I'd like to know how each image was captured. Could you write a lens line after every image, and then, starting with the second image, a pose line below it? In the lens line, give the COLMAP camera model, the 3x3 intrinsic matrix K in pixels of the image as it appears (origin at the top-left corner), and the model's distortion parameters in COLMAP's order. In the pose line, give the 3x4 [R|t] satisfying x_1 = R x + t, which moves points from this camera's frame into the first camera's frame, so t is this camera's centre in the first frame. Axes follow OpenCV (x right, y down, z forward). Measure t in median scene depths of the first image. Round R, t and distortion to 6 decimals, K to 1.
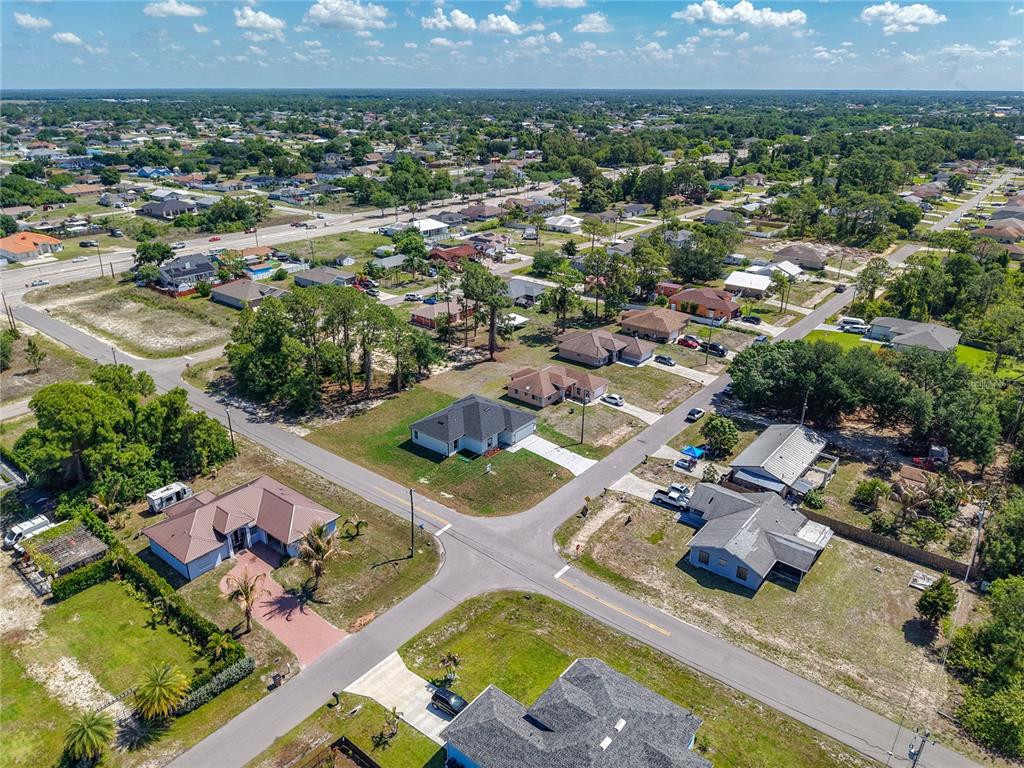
lens RADIAL K [[709.1, 0, 511.8], [0, 709.1, 384.4], [0, 0, 1]] dist [0.000708, -0.010792]
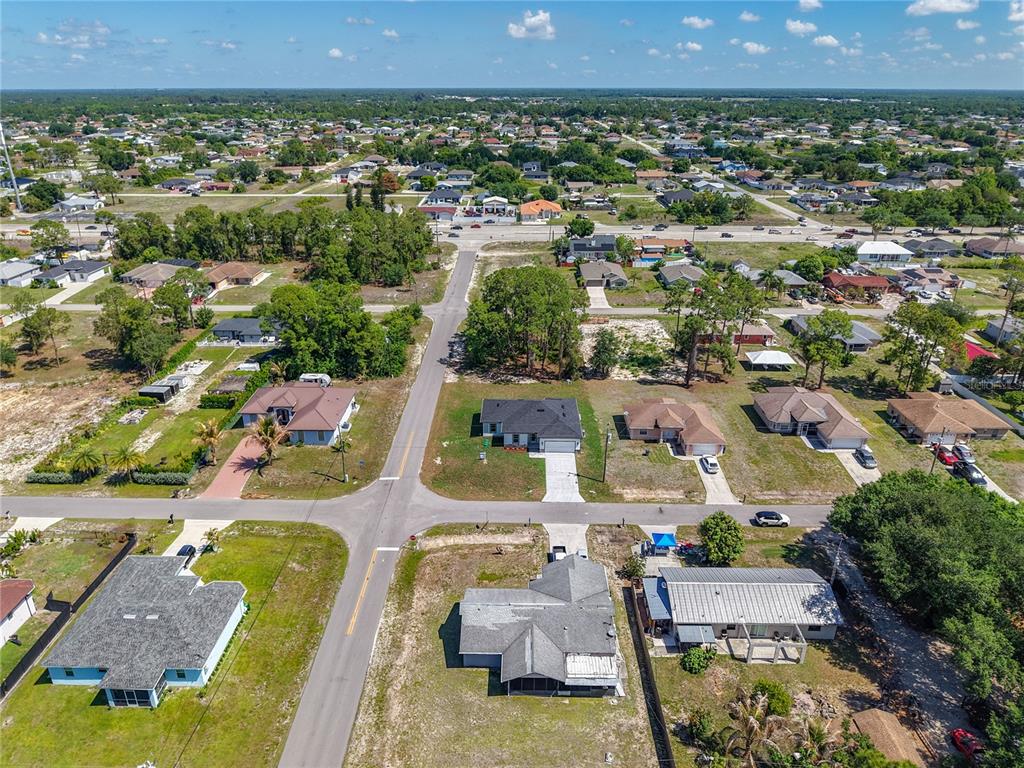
lens RADIAL K [[709.1, 0, 511.5], [0, 709.1, 384.0], [0, 0, 1]] dist [0.000708, -0.010792]
pose [[0.611448, 0.303656, -0.730701, 0.581953], [-0.304206, 0.942676, 0.137188, -0.109586], [0.730472, 0.138401, 0.668771, 0.266684]]
